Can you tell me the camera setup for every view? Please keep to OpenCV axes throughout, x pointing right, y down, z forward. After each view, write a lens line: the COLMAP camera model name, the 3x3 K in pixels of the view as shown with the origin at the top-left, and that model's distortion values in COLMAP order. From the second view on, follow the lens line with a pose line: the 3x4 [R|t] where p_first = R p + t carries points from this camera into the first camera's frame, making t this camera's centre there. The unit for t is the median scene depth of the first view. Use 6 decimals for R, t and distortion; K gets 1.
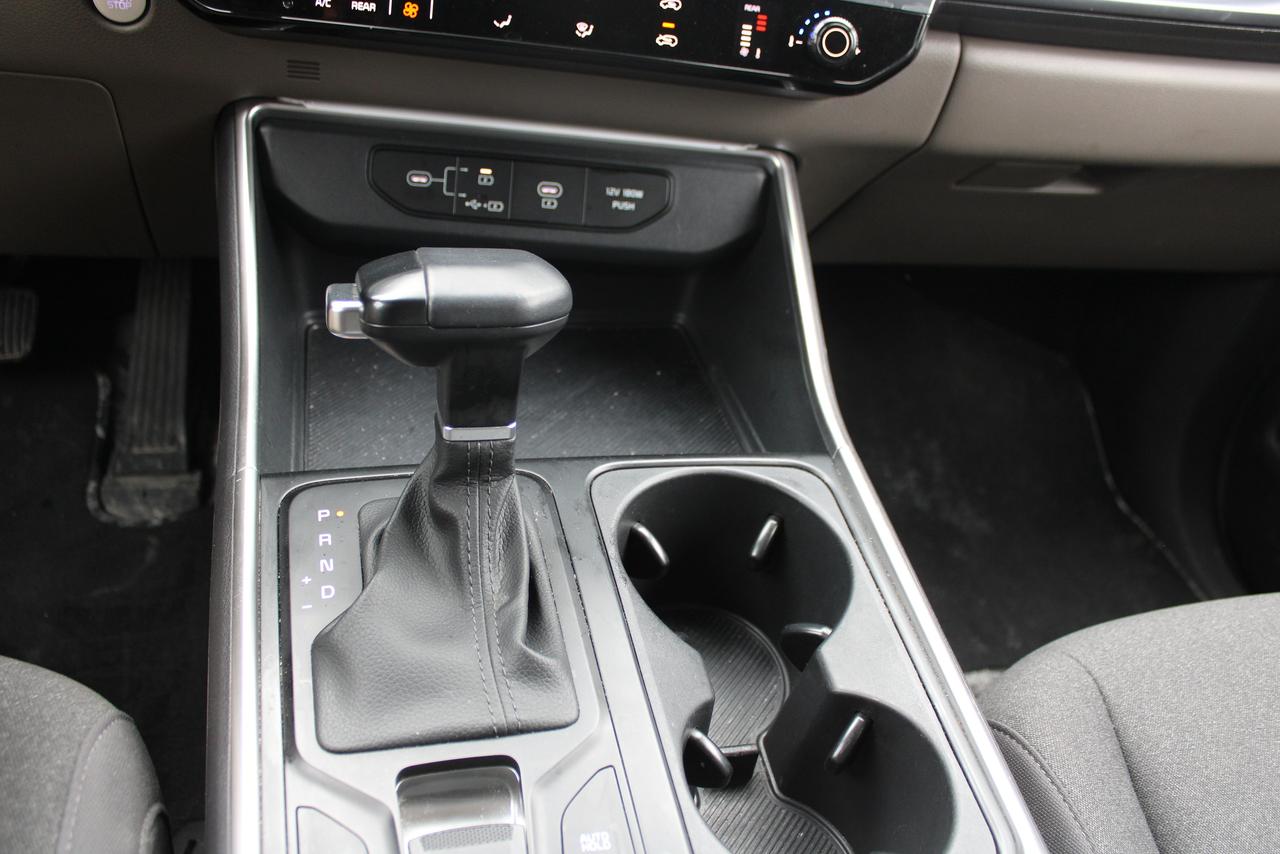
lens RADIAL K [[1096.0, 0, 640.0], [0, 1096.0, 427.0], [0, 0, 1]] dist [-0.173679, 0.170043]
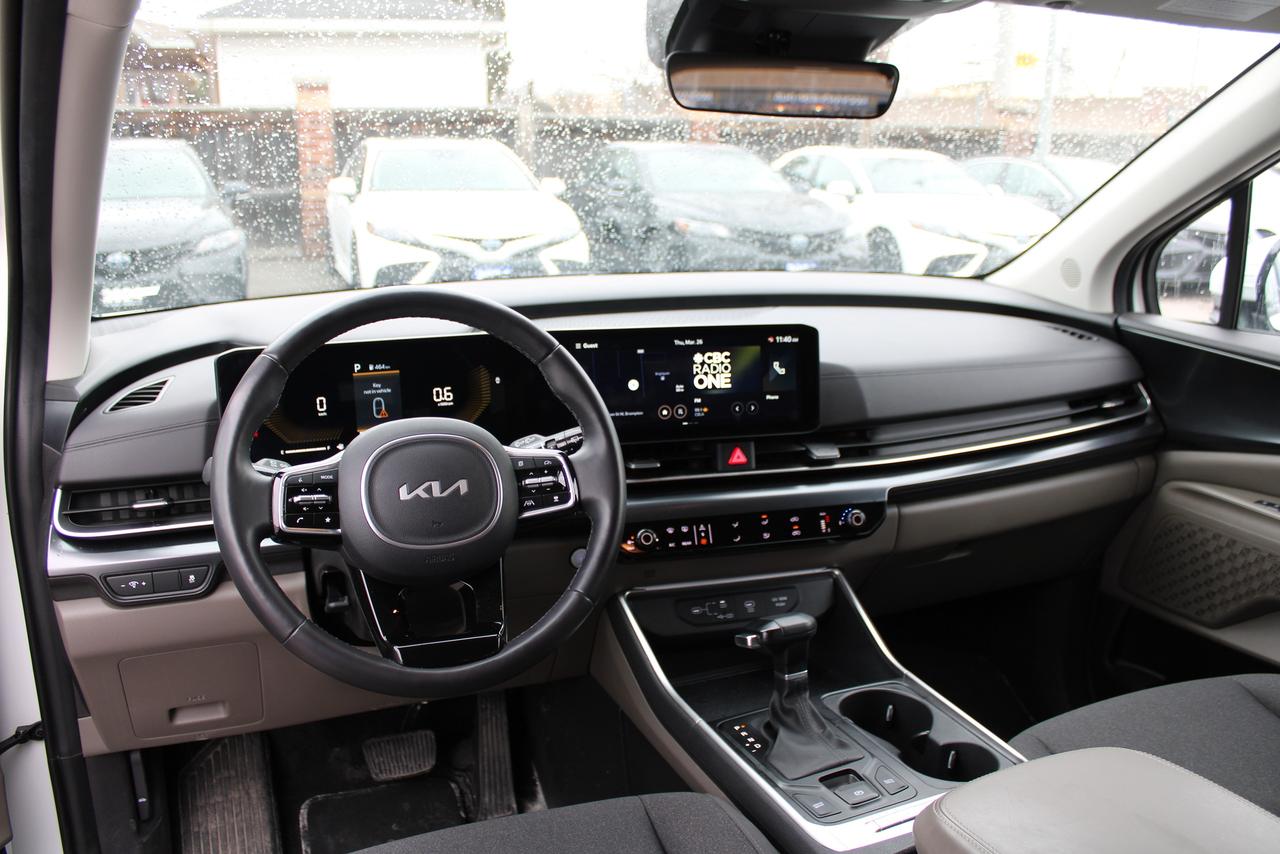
lens RADIAL K [[1096.0, 0, 640.0], [0, 1096.0, 427.0], [0, 0, 1]] dist [-0.173679, 0.170043]
pose [[0.971777, -0.190506, 0.139129, -0.576036], [0.231170, 0.886566, -0.400701, 0.331971], [-0.047011, 0.421554, 0.905584, -1.285778]]
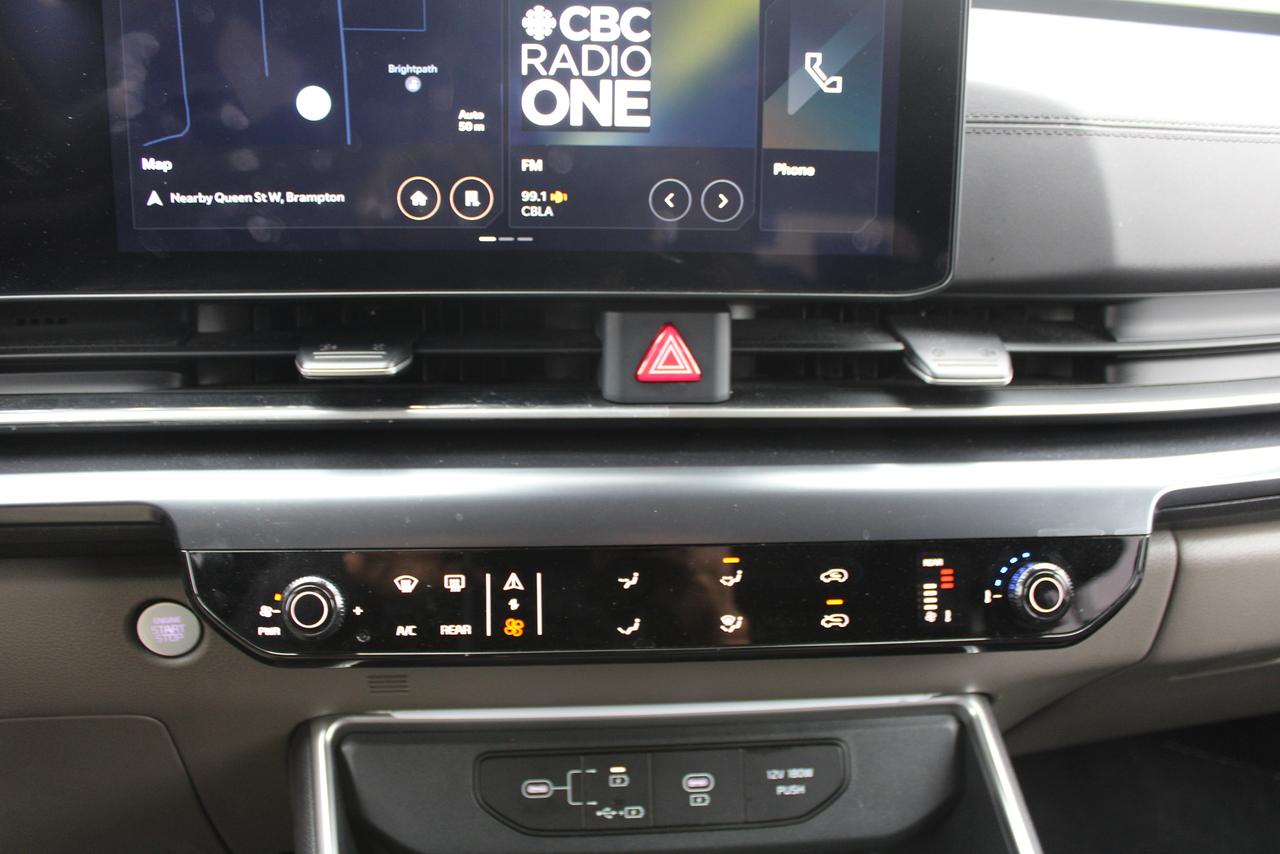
lens RADIAL K [[1096.0, 0, 640.0], [0, 1096.0, 427.0], [0, 0, 1]] dist [-0.173679, 0.170043]
pose [[0.989945, -0.124878, -0.066446, -0.040698], [0.097411, 0.942426, -0.319914, -0.221156], [0.102571, 0.310224, 0.945114, 0.160331]]
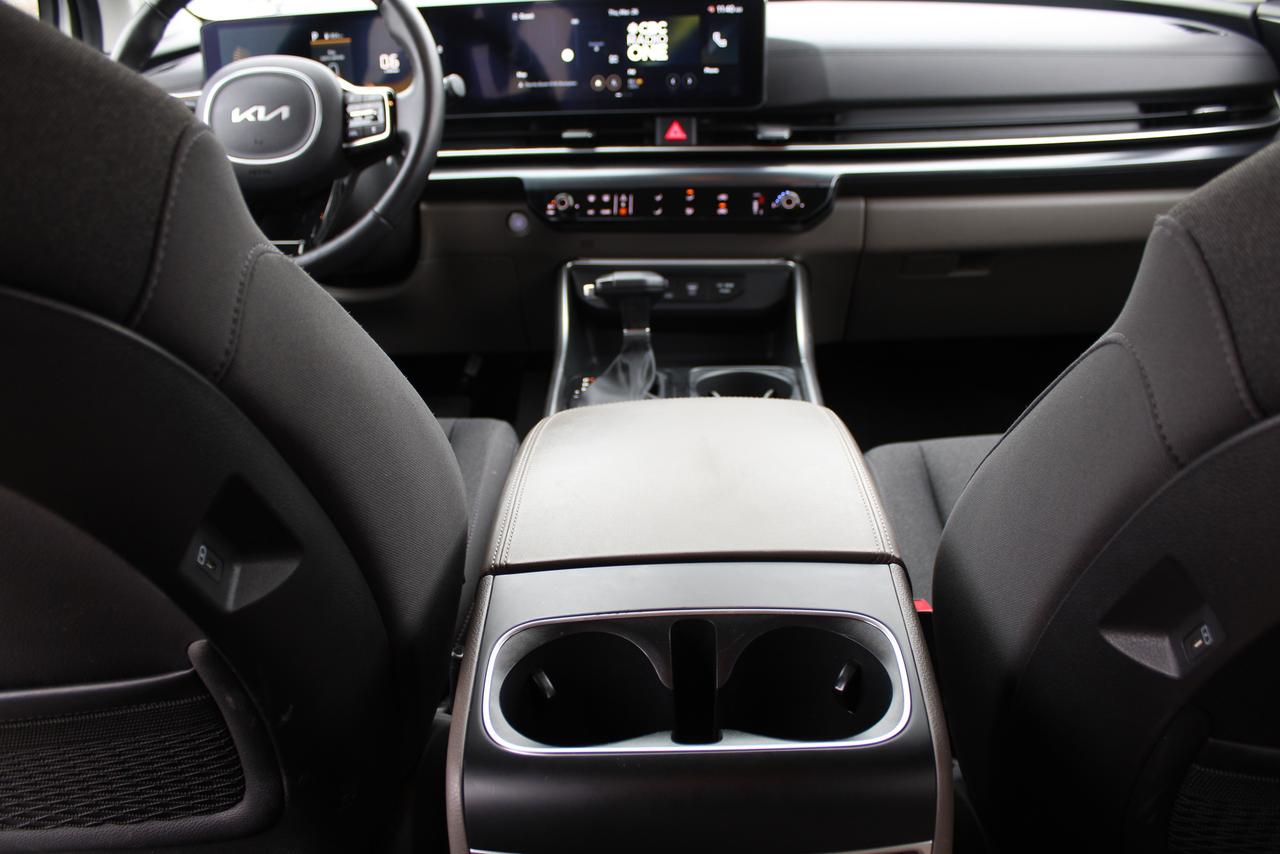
lens RADIAL K [[1096.0, 0, 640.0], [0, 1096.0, 427.0], [0, 0, 1]] dist [-0.173679, 0.170043]
pose [[0.948187, -0.086941, -0.305585, 0.503978], [-0.007442, 0.955489, -0.294933, 0.764260], [0.317625, 0.281926, 0.905335, -1.067012]]
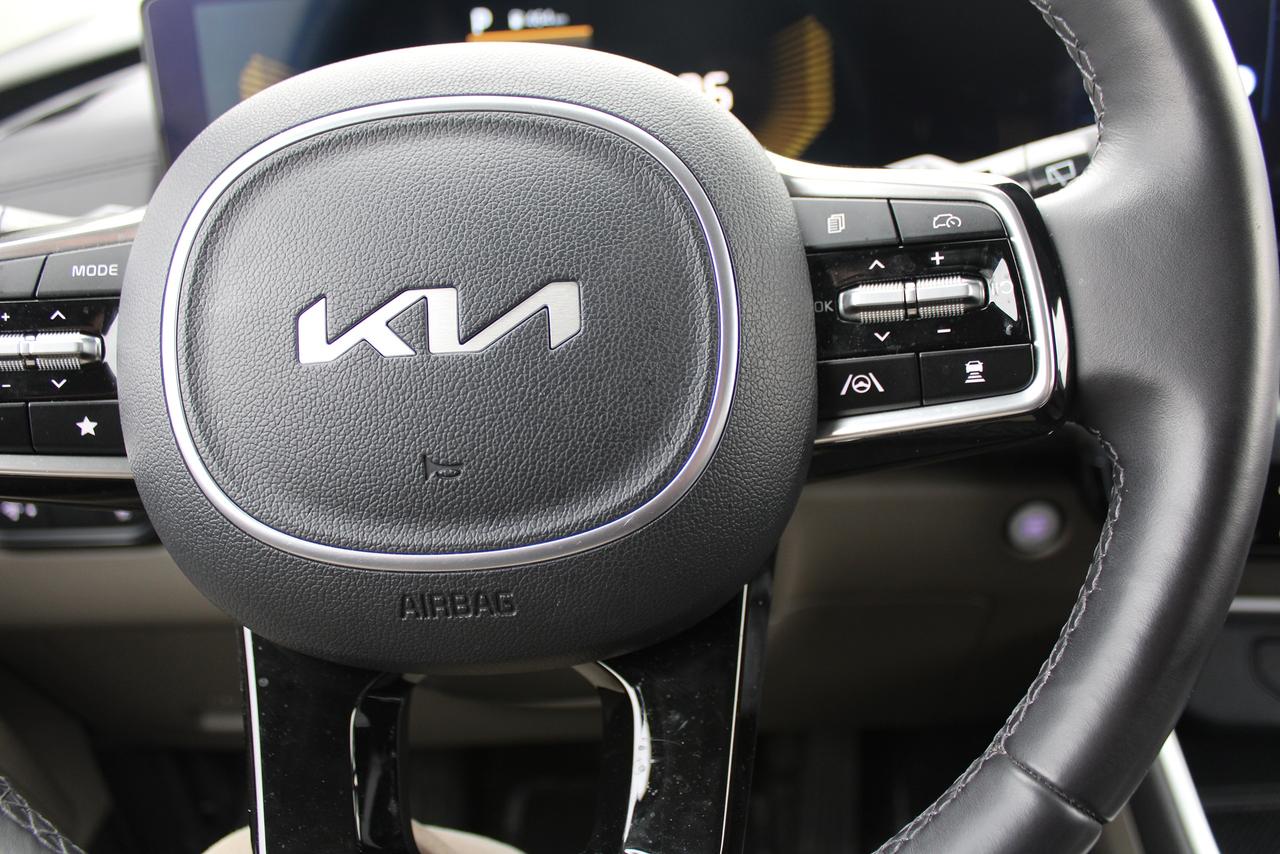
lens RADIAL K [[1096.0, 0, 640.0], [0, 1096.0, 427.0], [0, 0, 1]] dist [-0.173679, 0.170043]
pose [[0.941642, -0.139043, -0.306558, -0.480732], [0.043394, 0.953245, -0.299066, -0.163554], [0.333808, 0.268310, 0.903649, -0.049558]]
